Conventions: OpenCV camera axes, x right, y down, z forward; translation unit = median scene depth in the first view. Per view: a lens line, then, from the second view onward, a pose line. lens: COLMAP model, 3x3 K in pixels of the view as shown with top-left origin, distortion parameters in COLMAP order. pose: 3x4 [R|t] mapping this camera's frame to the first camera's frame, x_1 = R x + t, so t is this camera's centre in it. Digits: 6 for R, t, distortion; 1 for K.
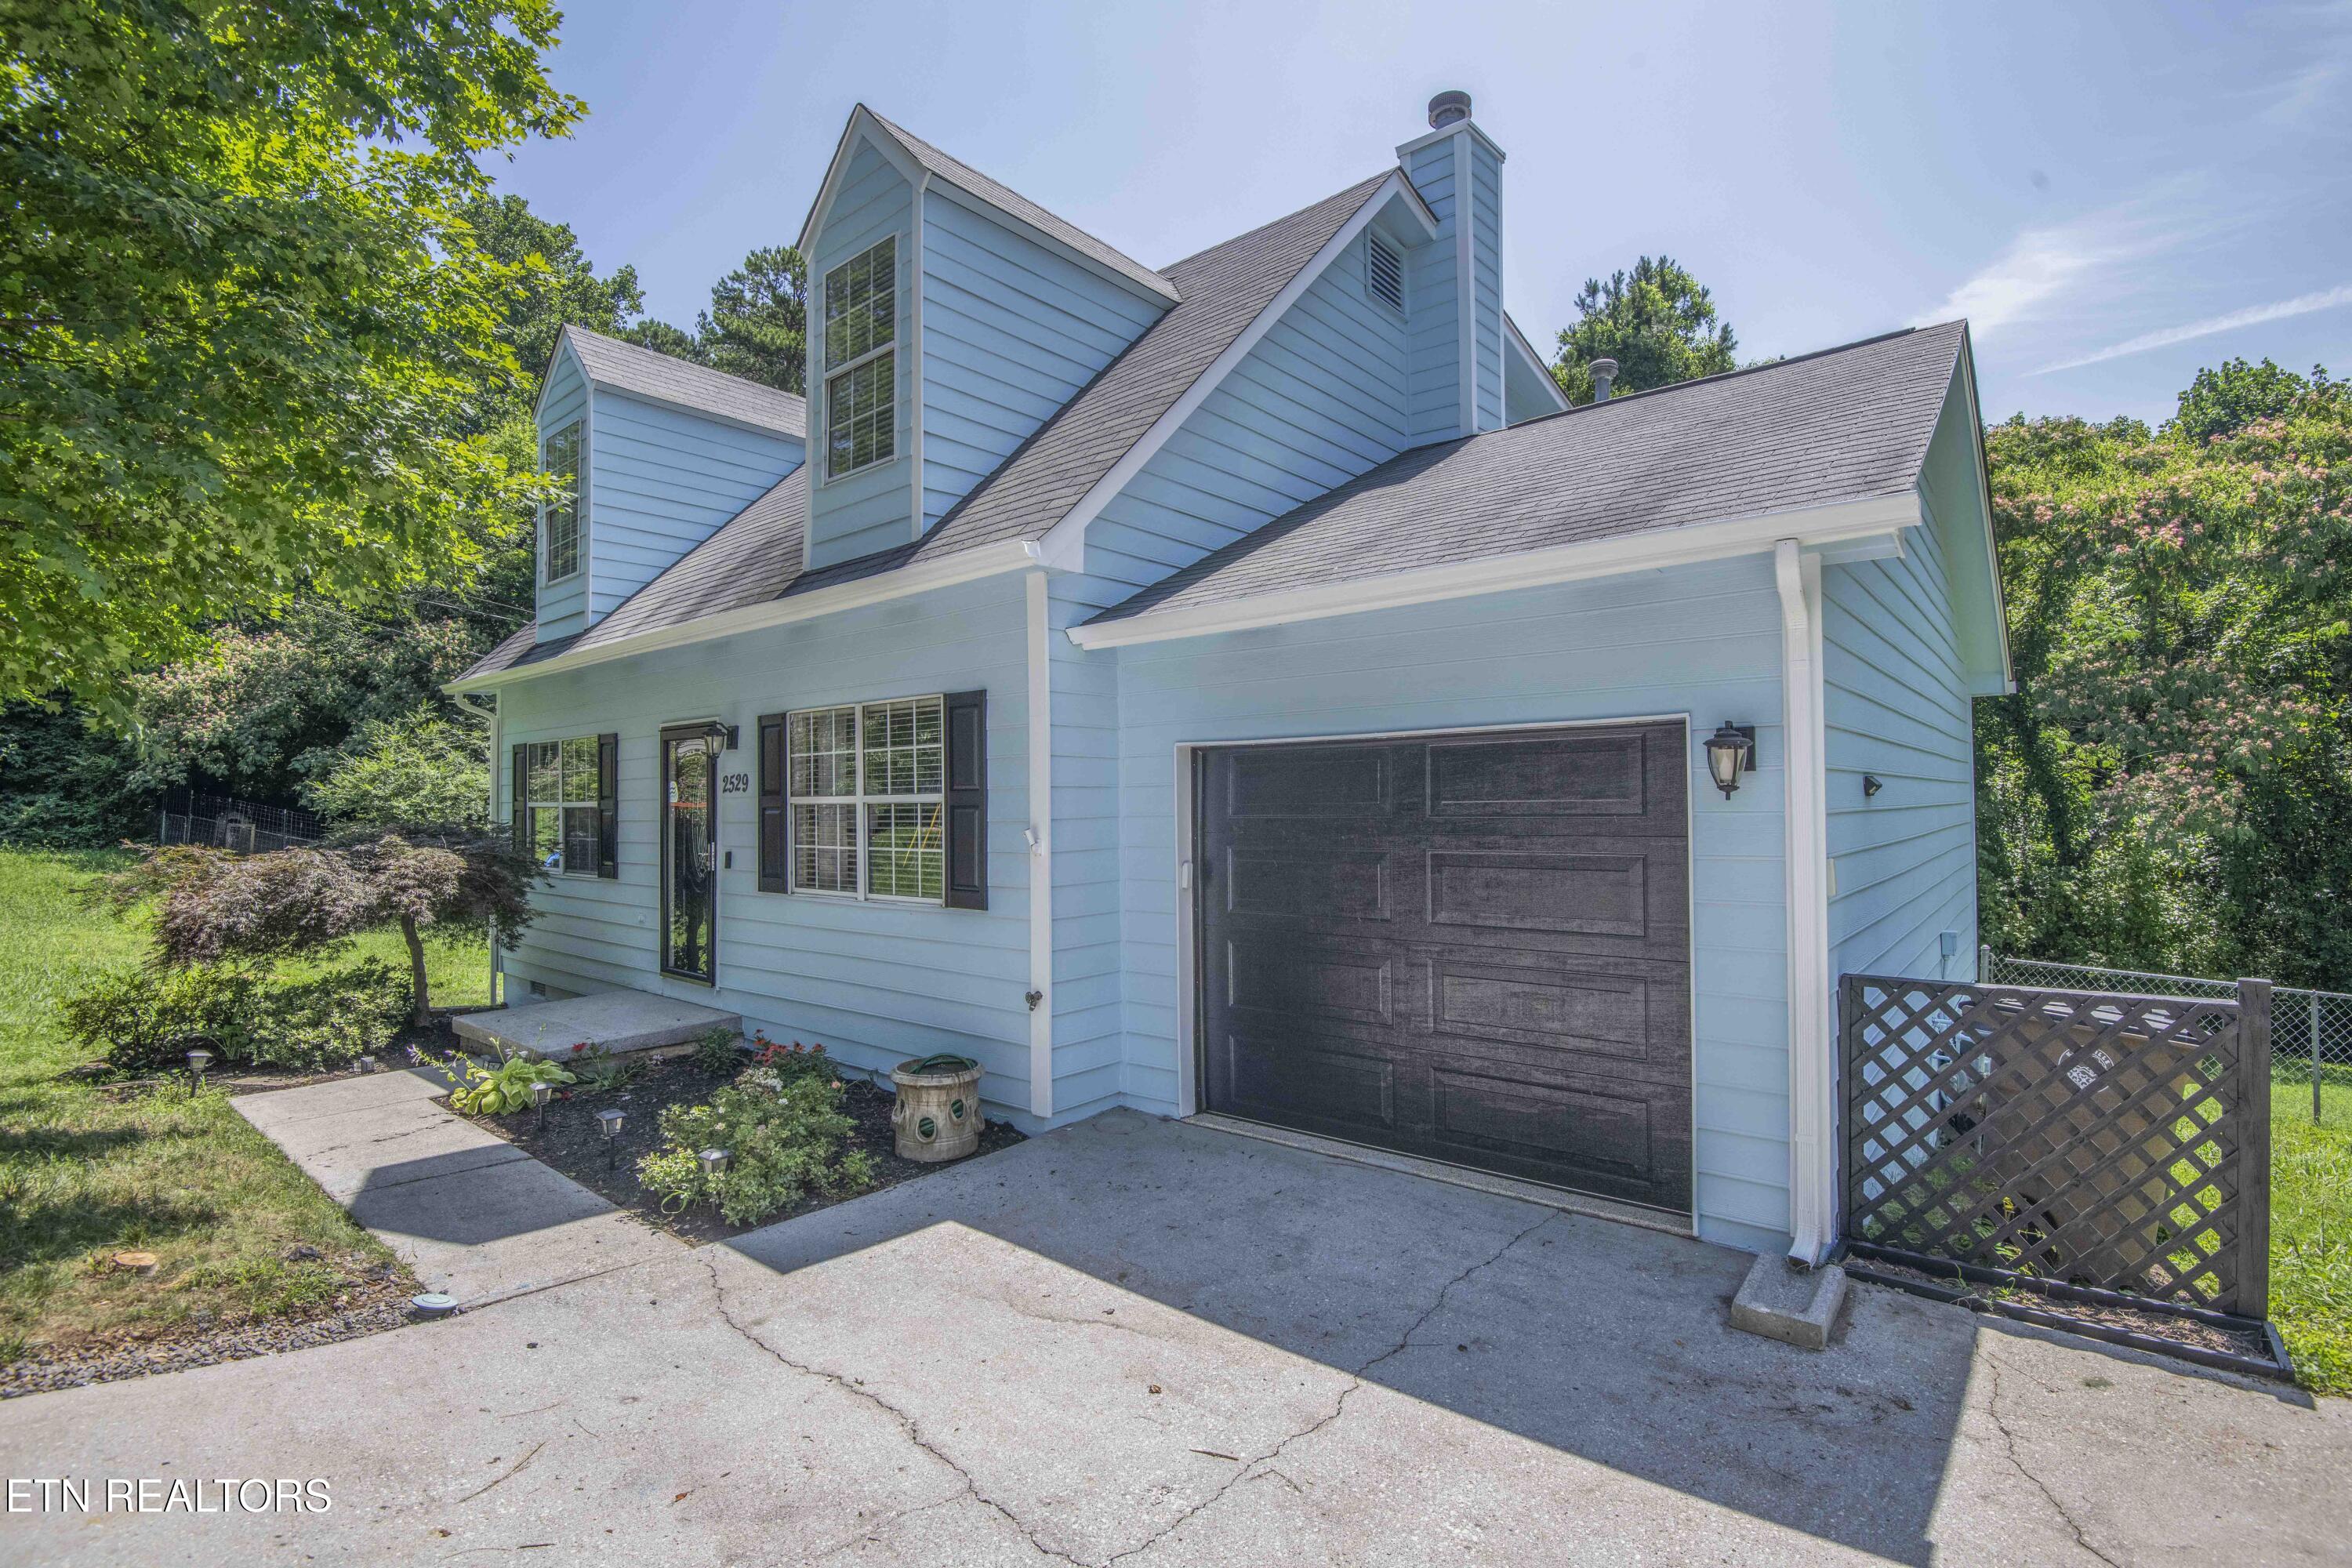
lens RADIAL K [[1093.1, 0, 1176.0], [0, 1093.1, 784.0], [0, 0, 1]] dist [-0.013637, -0.022071]
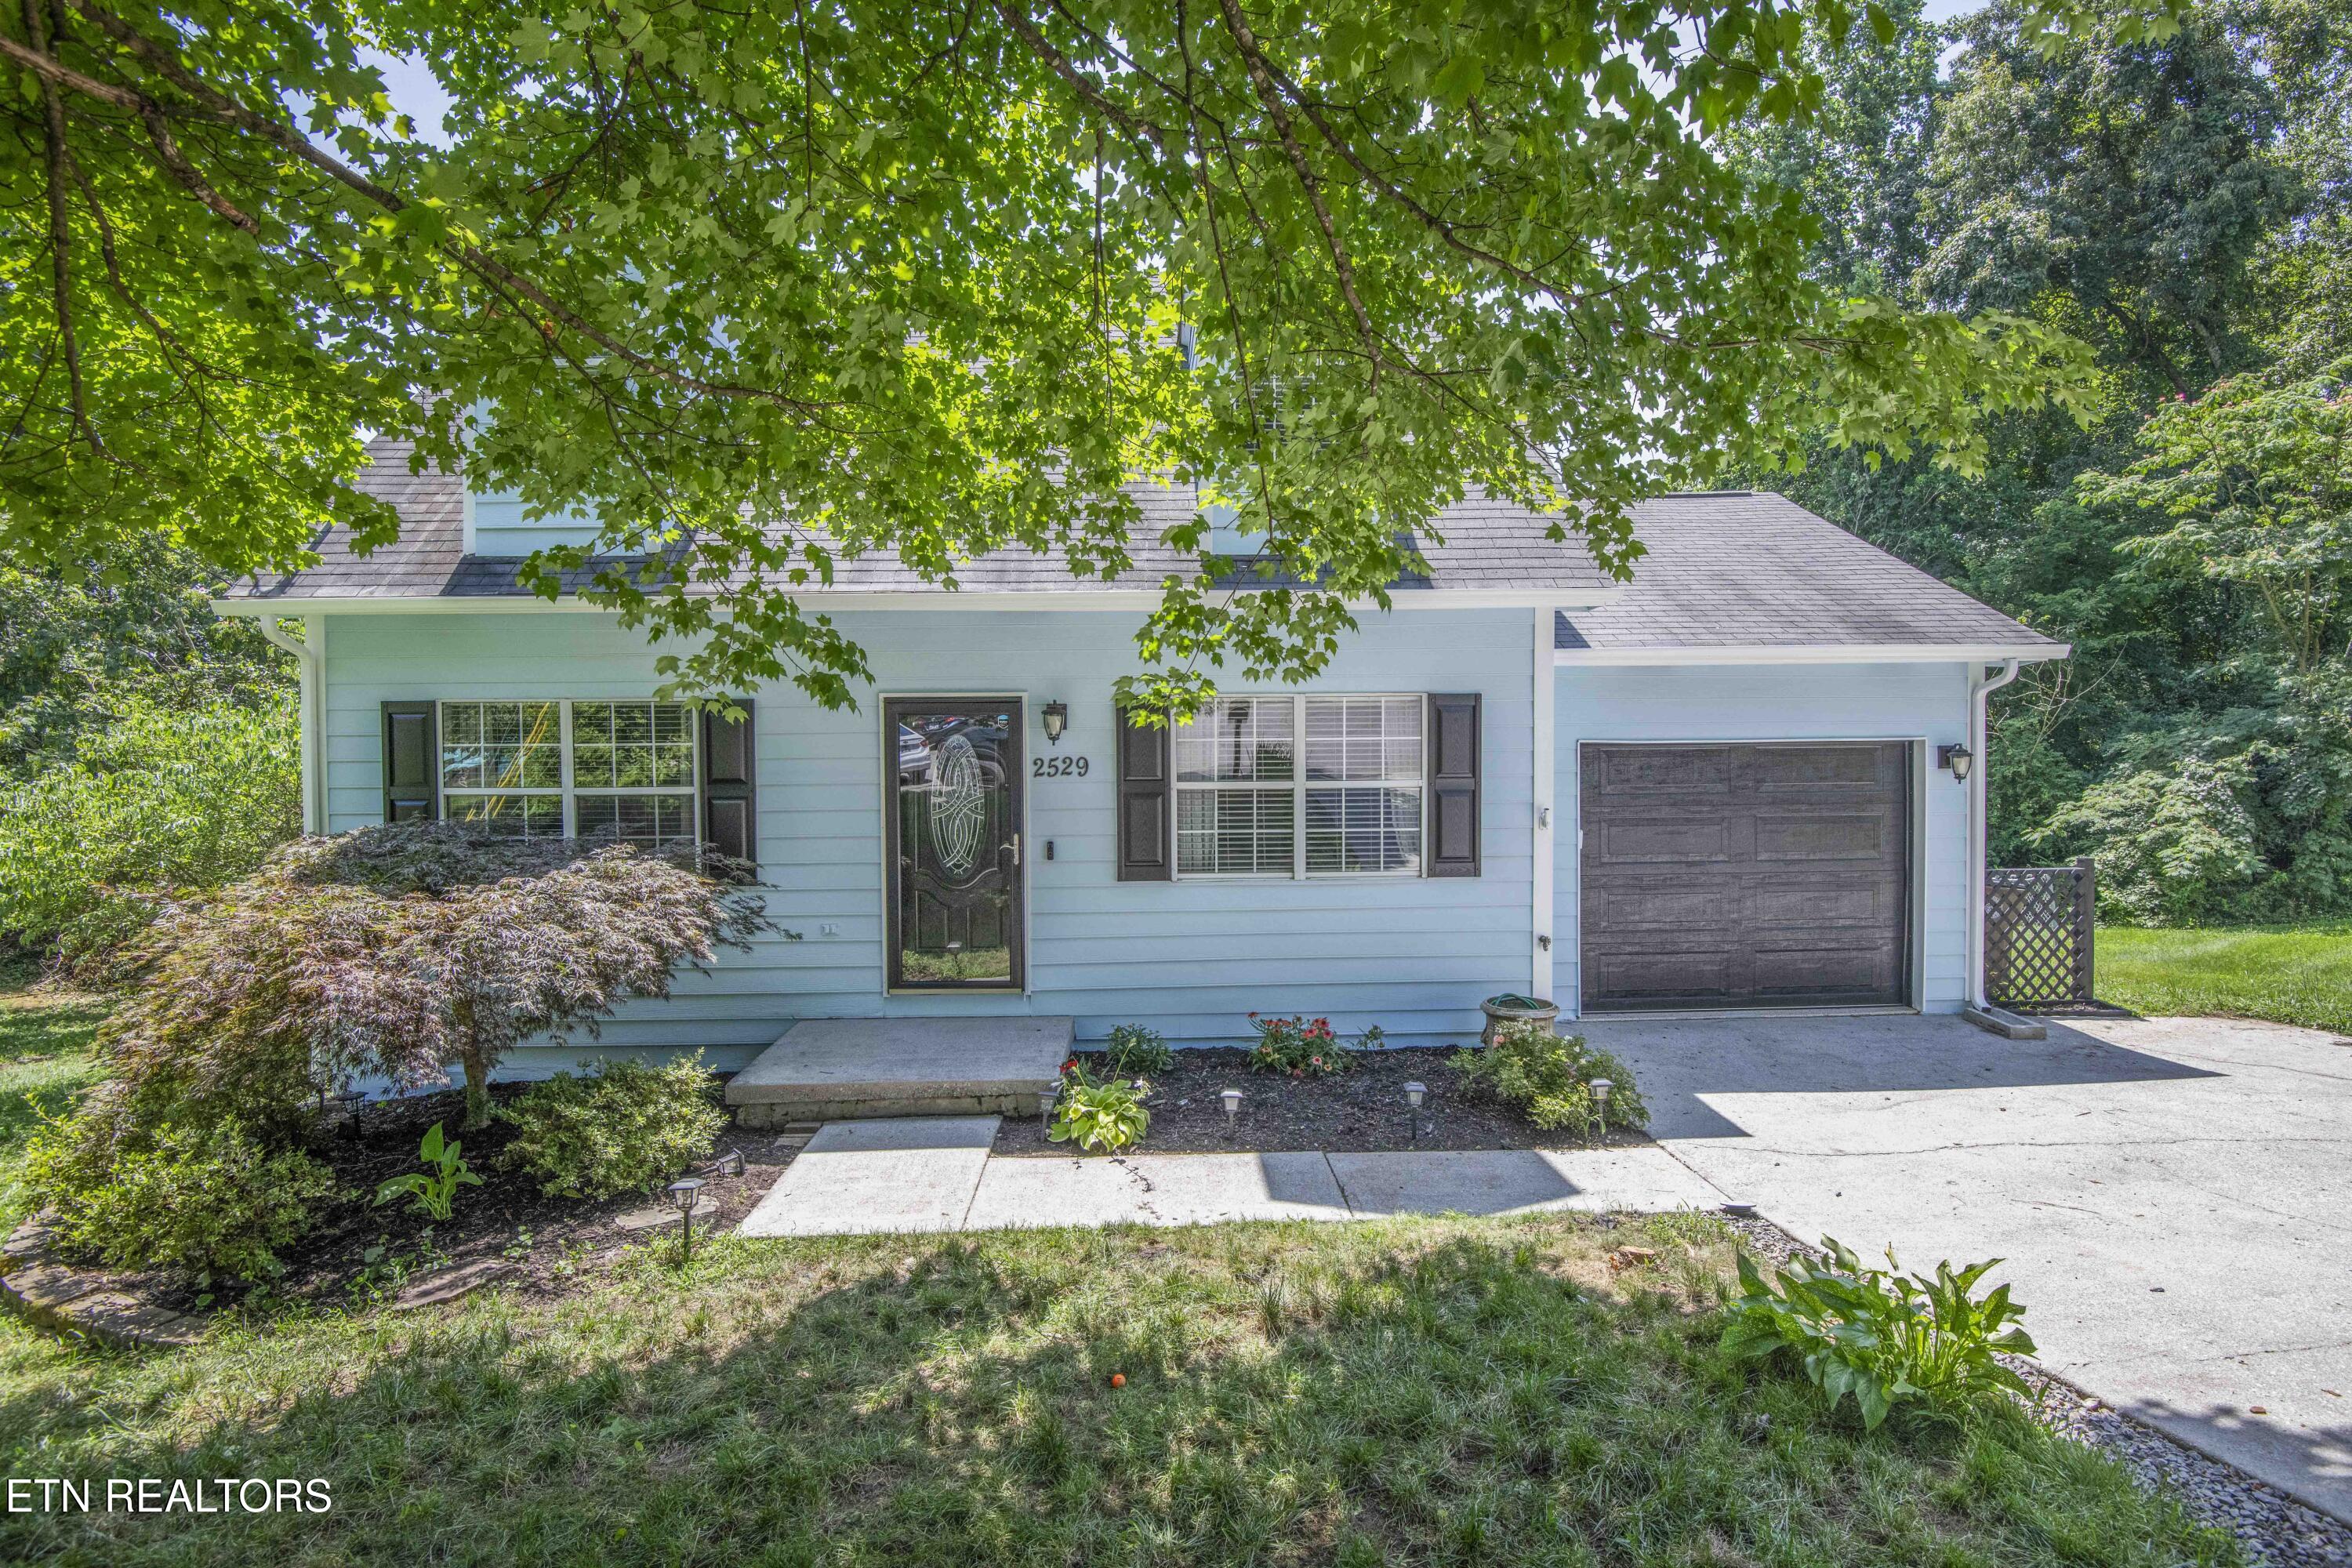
lens RADIAL K [[1149.5, 0, 1186.3], [0, 1149.5, 775.3], [0, 0, 1]] dist [-0.001597, -0.026816]
pose [[0.741006, -0.014183, 0.671349, -1.476344], [-0.013112, 0.999281, 0.035583, -0.044035], [-0.671371, -0.035170, 0.740287, 0.322636]]
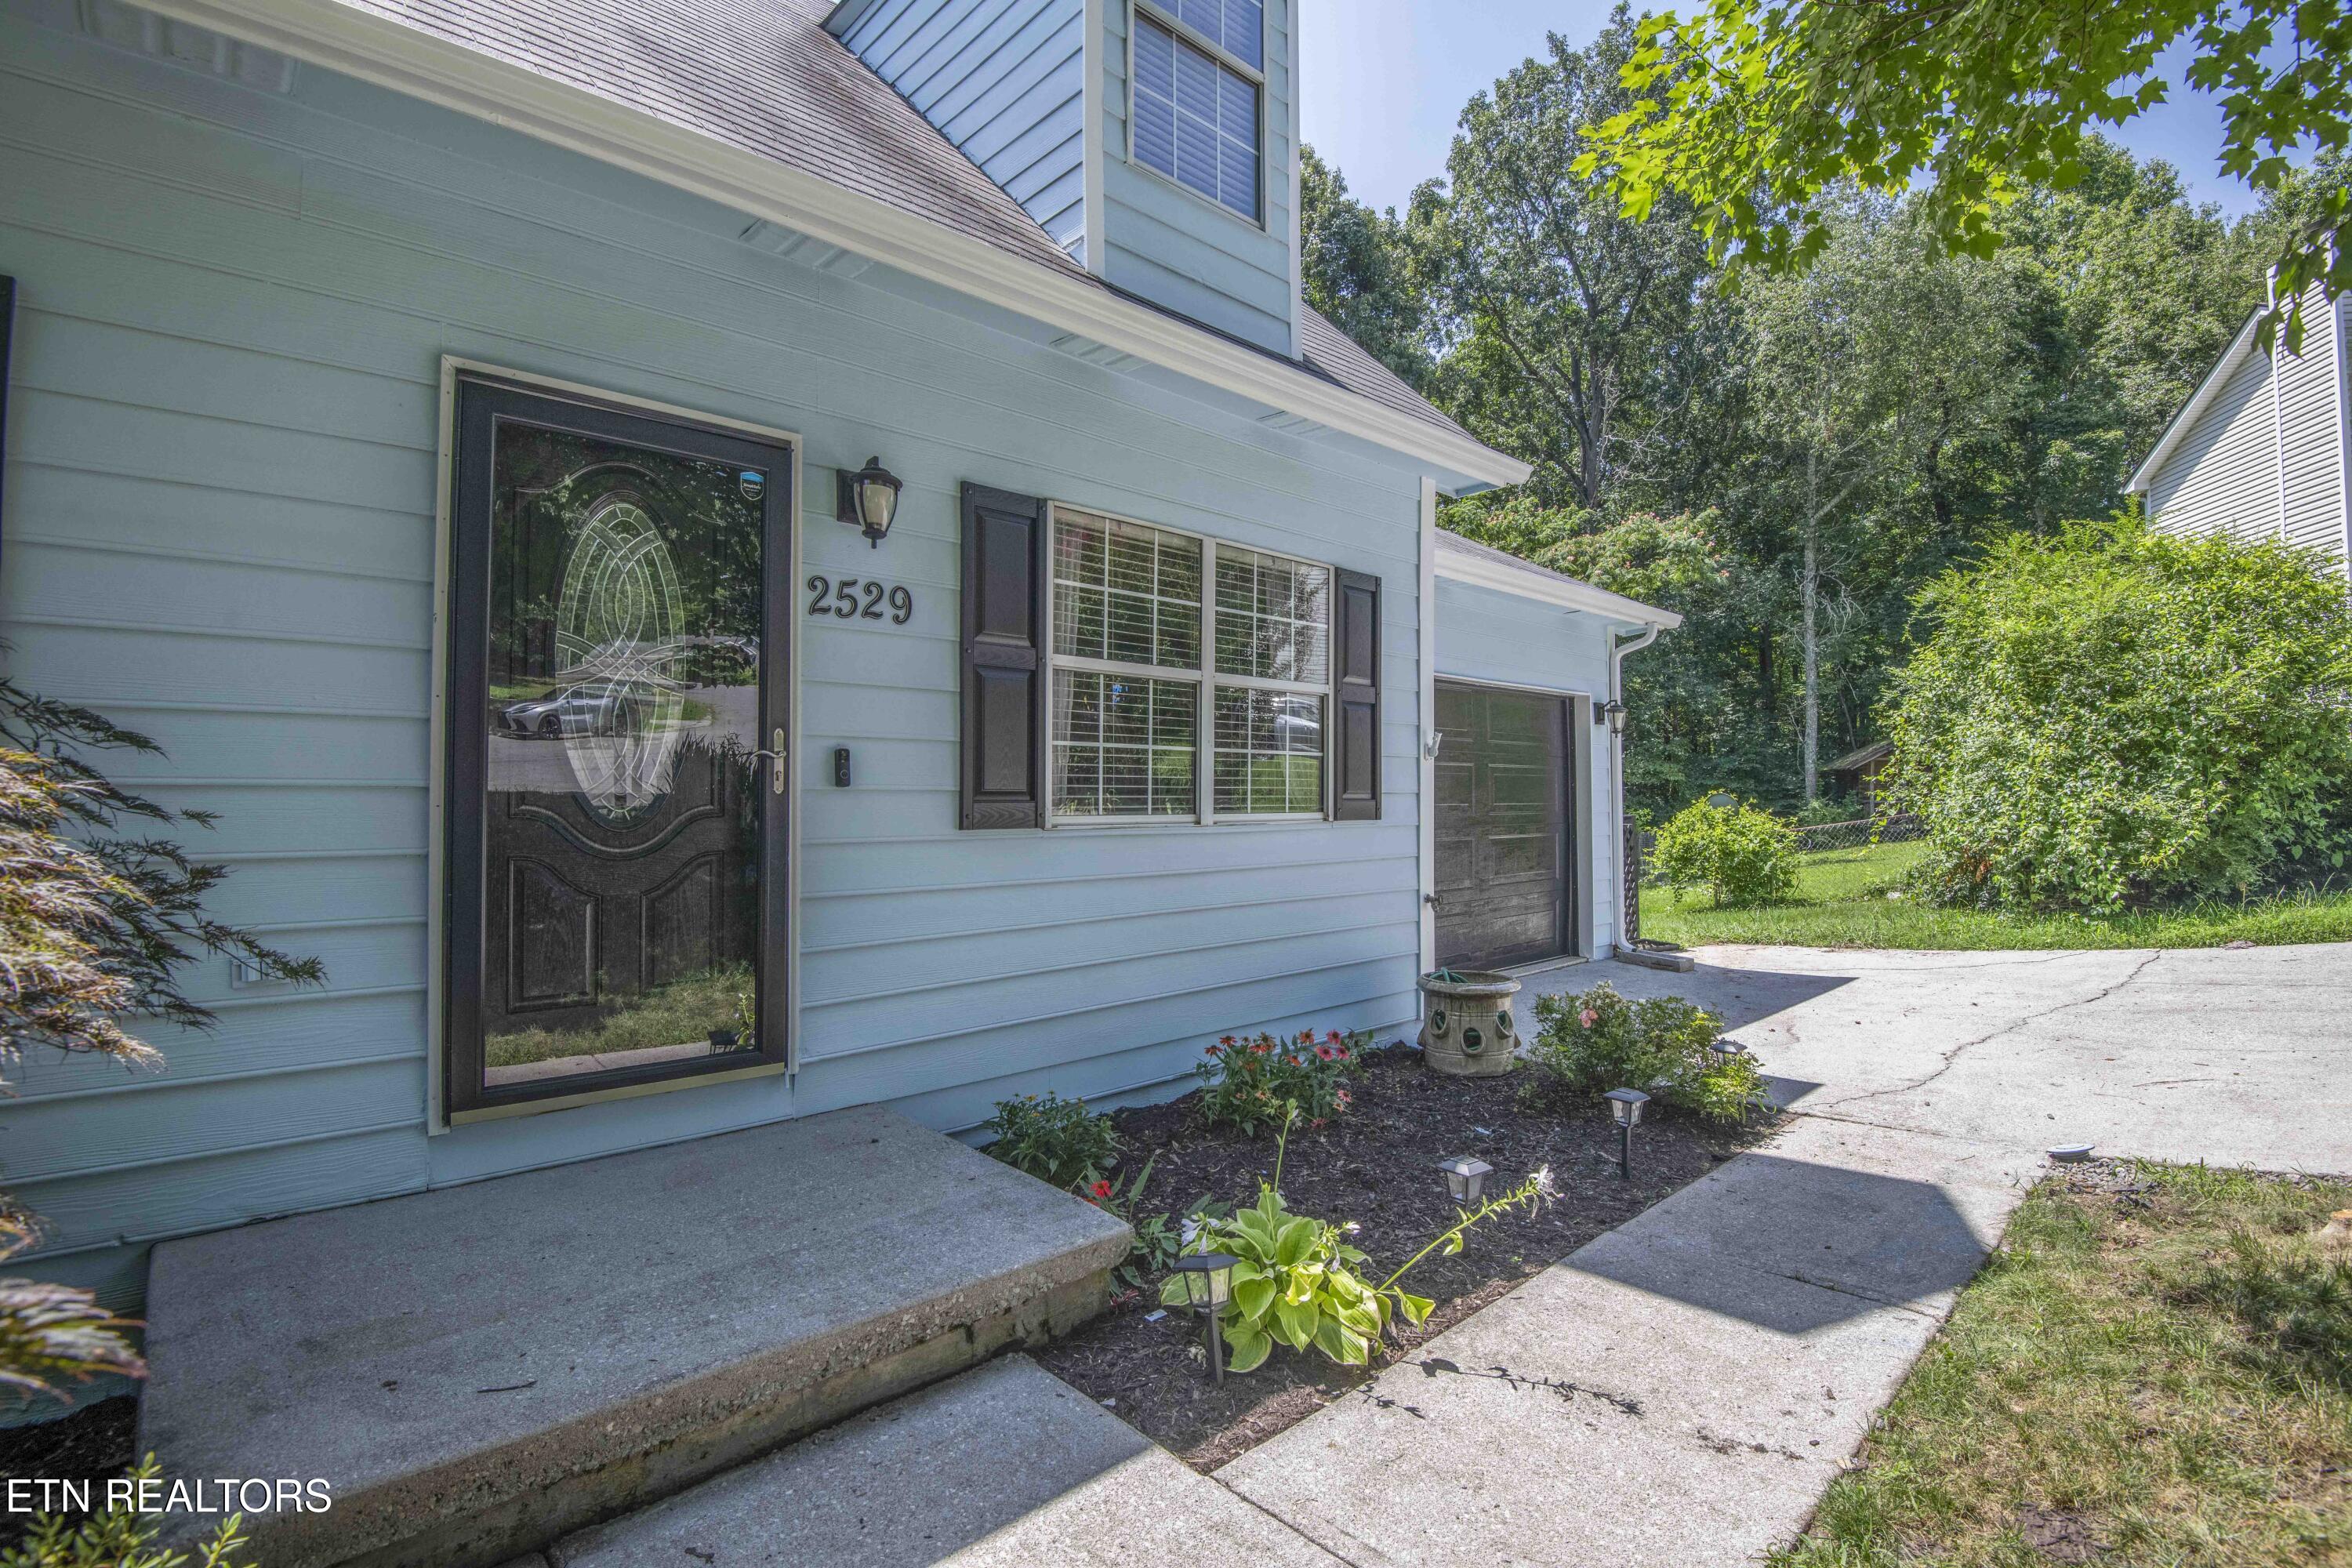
lens RADIAL K [[1092.2, 0, 1196.3], [0, 1092.2, 781.1], [0, 0, 1]] dist [-0.004851, -0.029146]
pose [[0.101518, 0.026999, 0.994467, -1.274888], [-0.020749, 0.999472, -0.025016, 0.126972], [-0.994617, -0.018094, 0.102024, 1.230406]]
